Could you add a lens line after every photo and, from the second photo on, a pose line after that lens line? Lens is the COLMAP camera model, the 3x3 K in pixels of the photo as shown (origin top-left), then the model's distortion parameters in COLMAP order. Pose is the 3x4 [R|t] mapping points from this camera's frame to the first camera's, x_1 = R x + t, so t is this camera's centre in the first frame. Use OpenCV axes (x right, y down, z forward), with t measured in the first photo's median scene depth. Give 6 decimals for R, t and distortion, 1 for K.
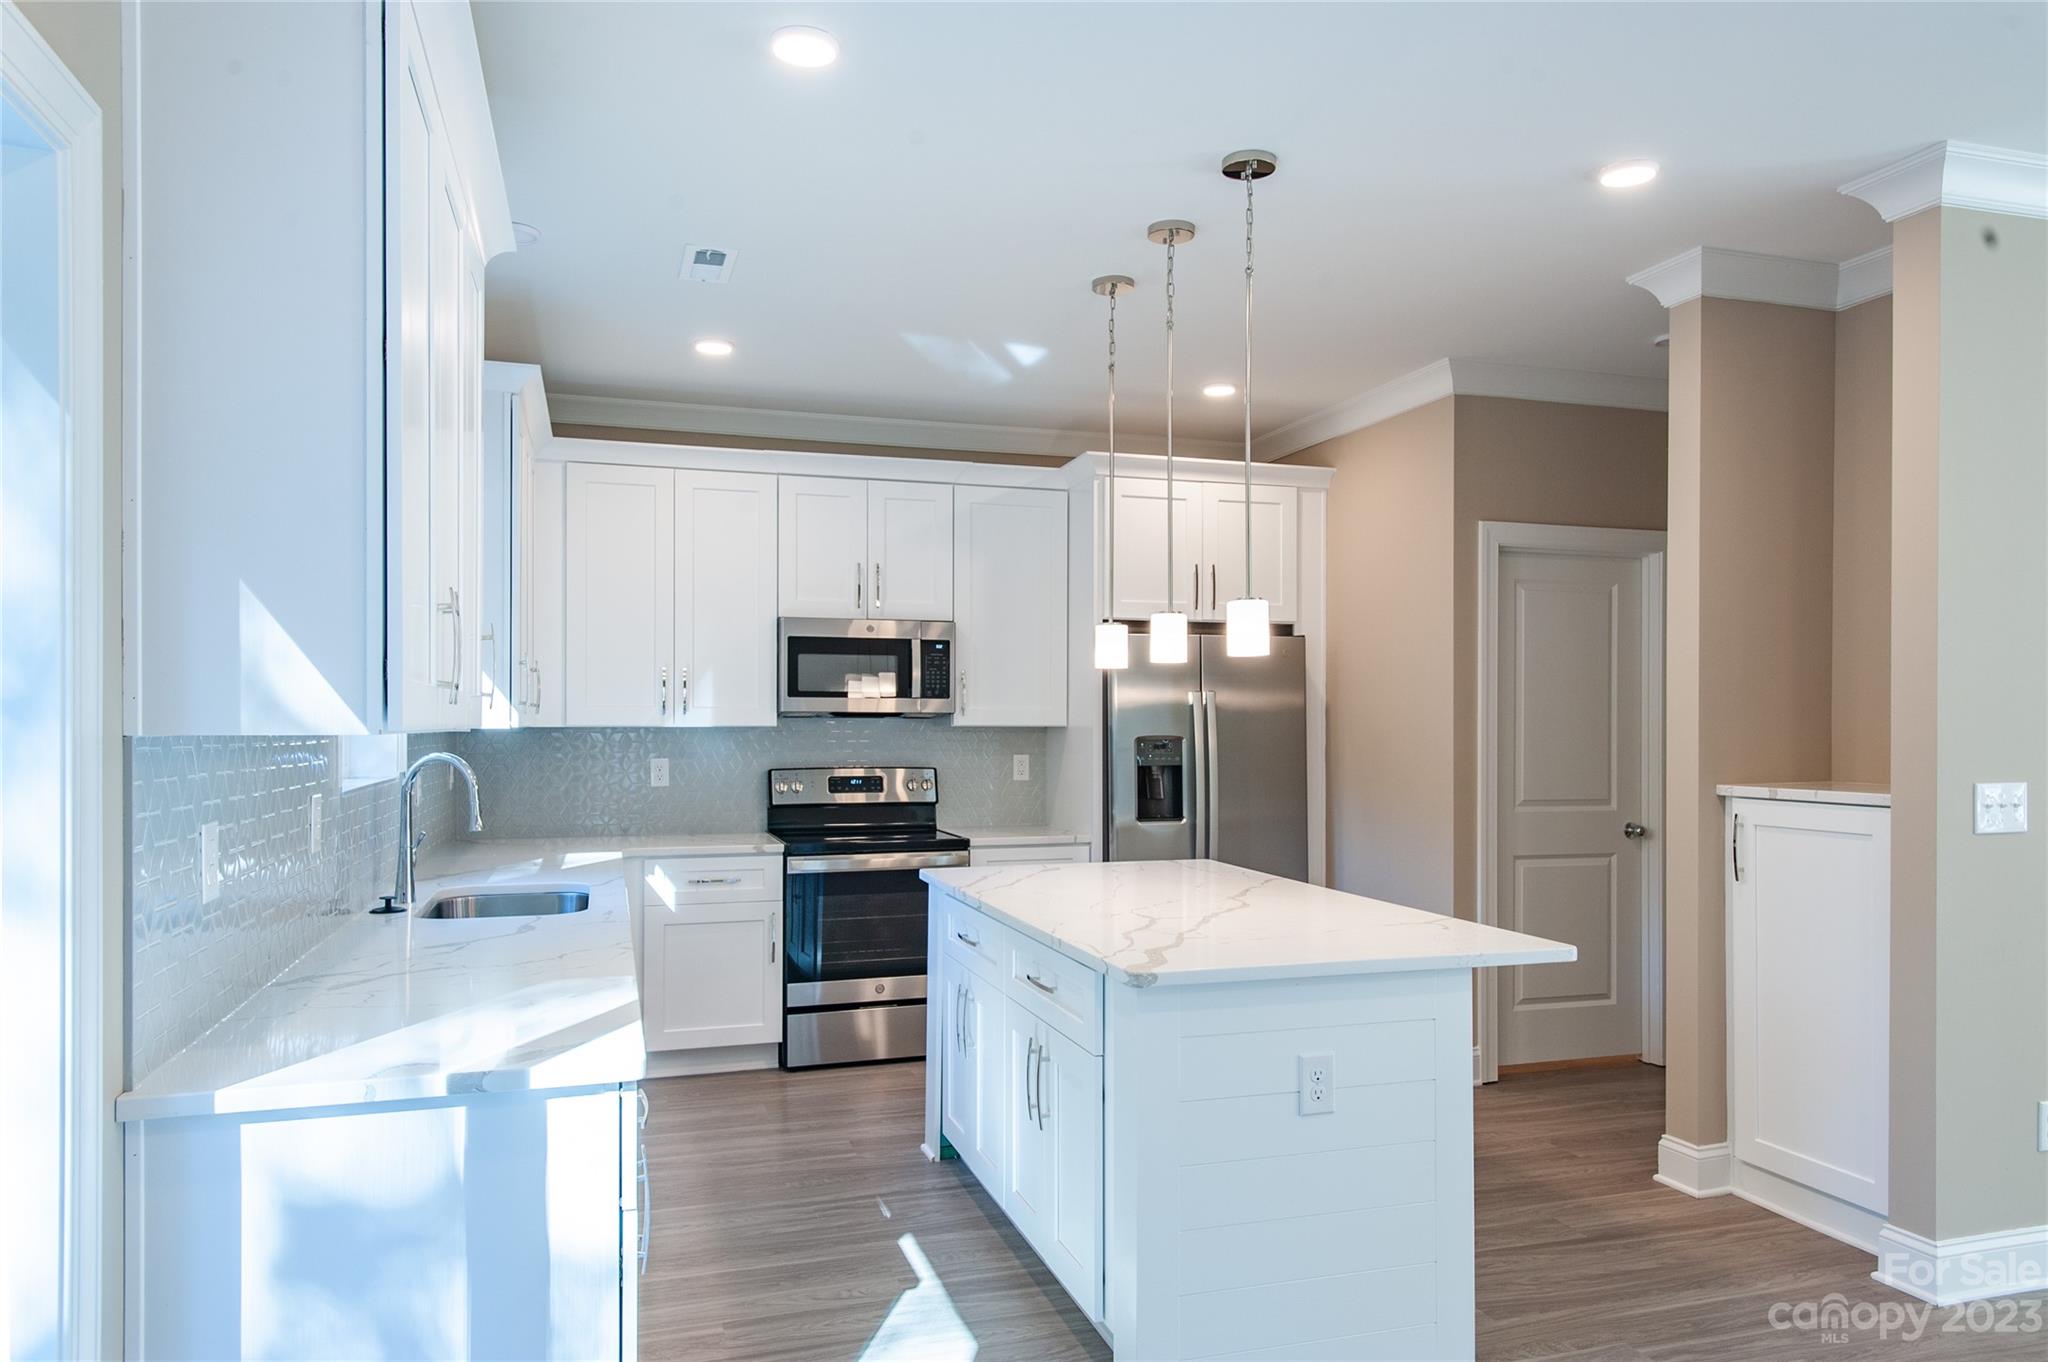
lens RADIAL K [[1332.8, 0, 1027.5], [0, 1332.8, 714.2], [0, 0, 1]] dist [0.021351, -0.003250]
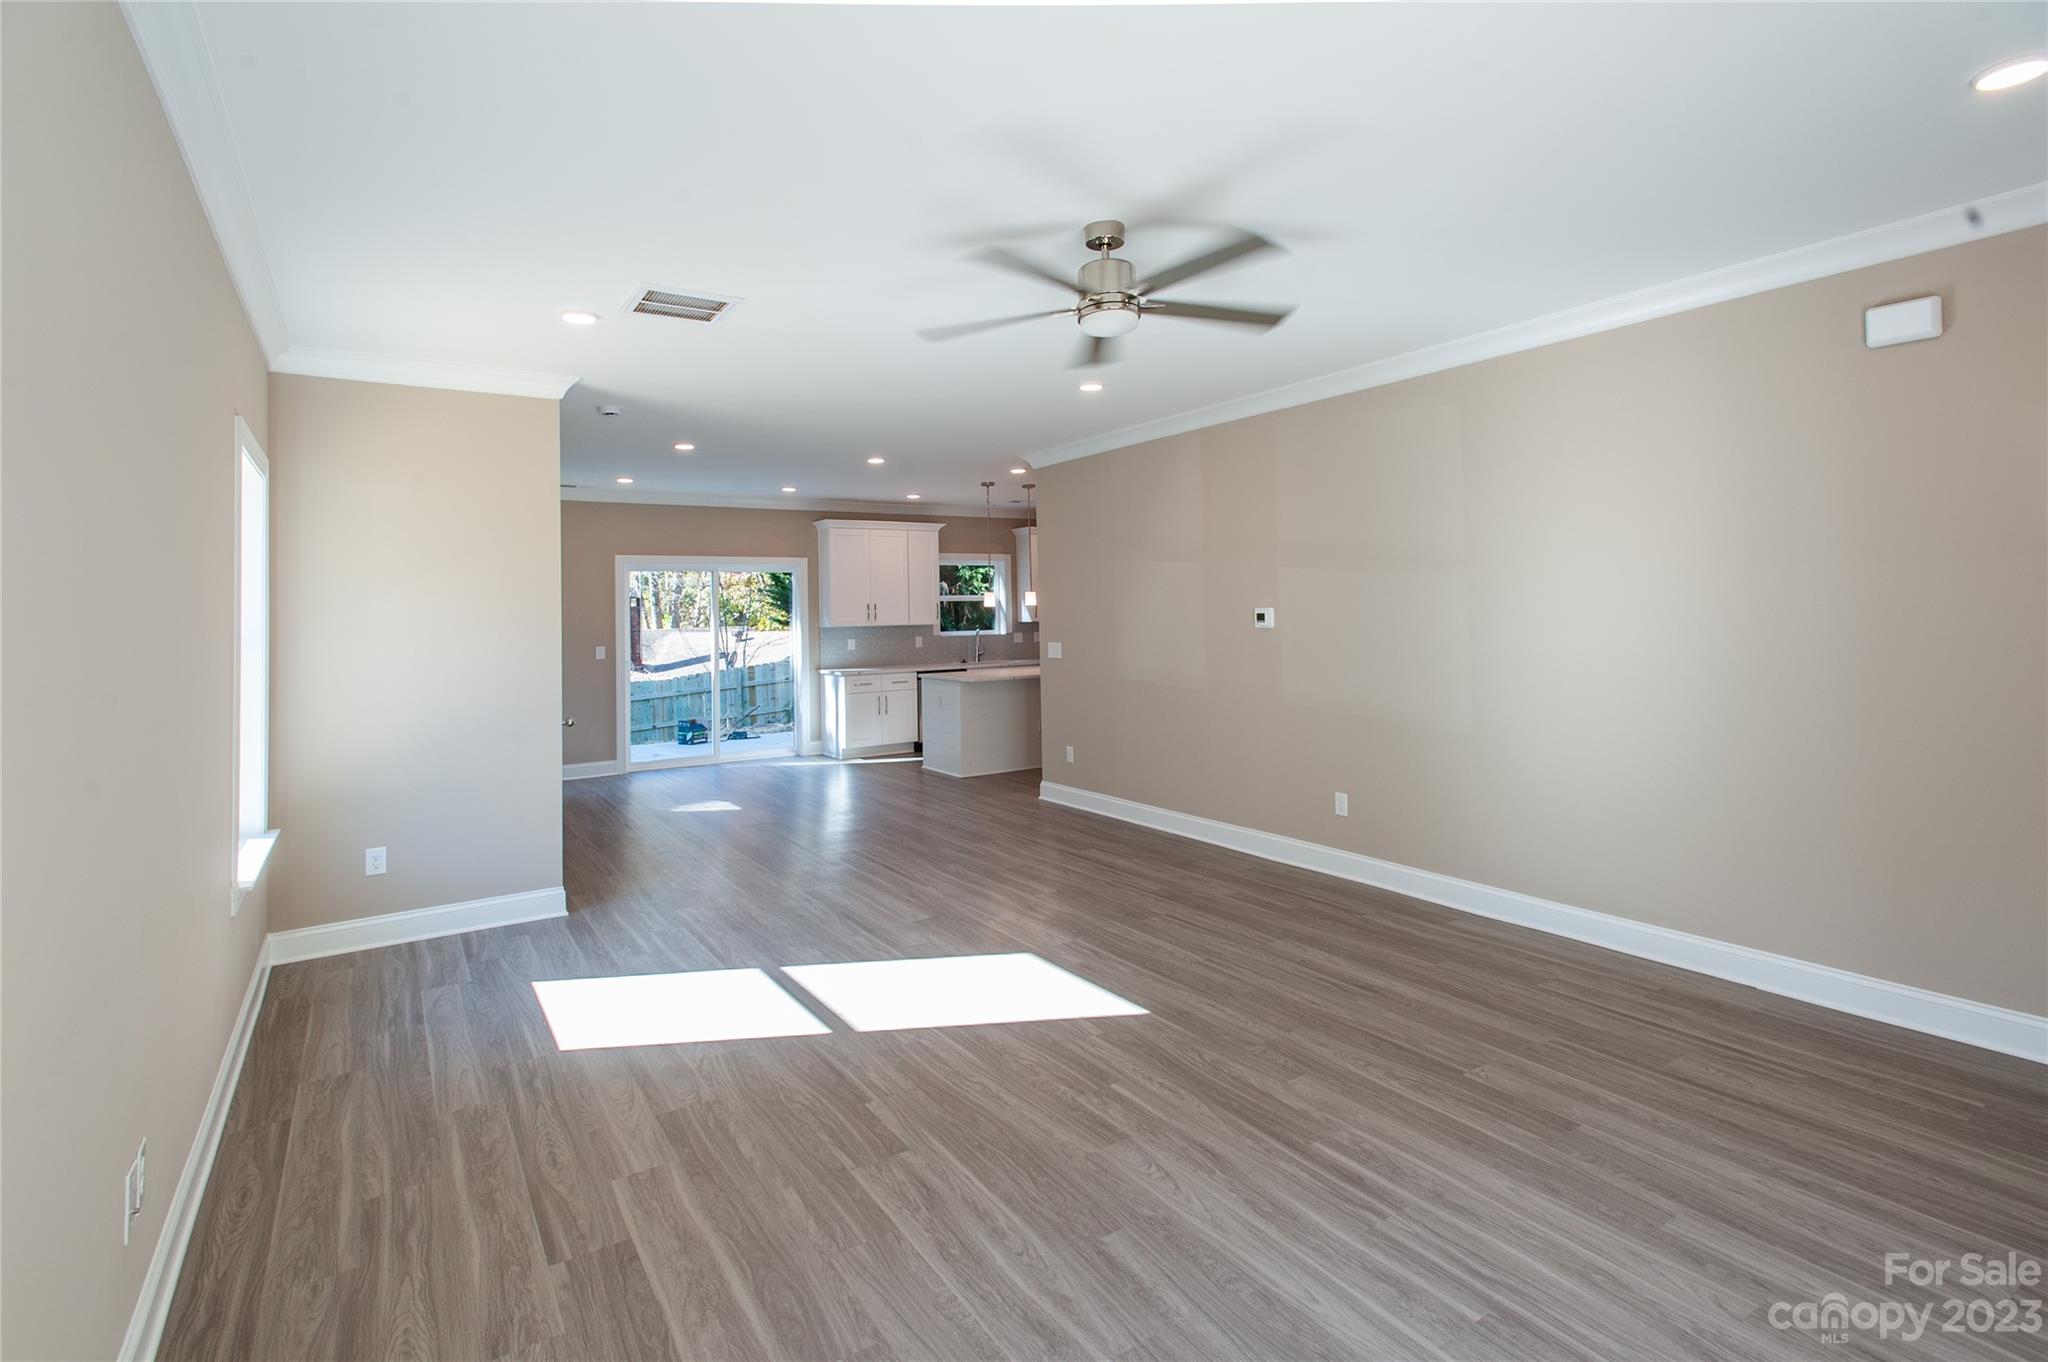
lens RADIAL K [[968.8, 0, 1034.5], [0, 968.8, 589.1], [0, 0, 1]] dist [0.019699, -0.002785]
pose [[0.280770, -0.028767, -0.959344, 1.798260], [0.024239, 0.999444, -0.022875, -0.016110], [0.959469, -0.016831, 0.281311, 0.193079]]
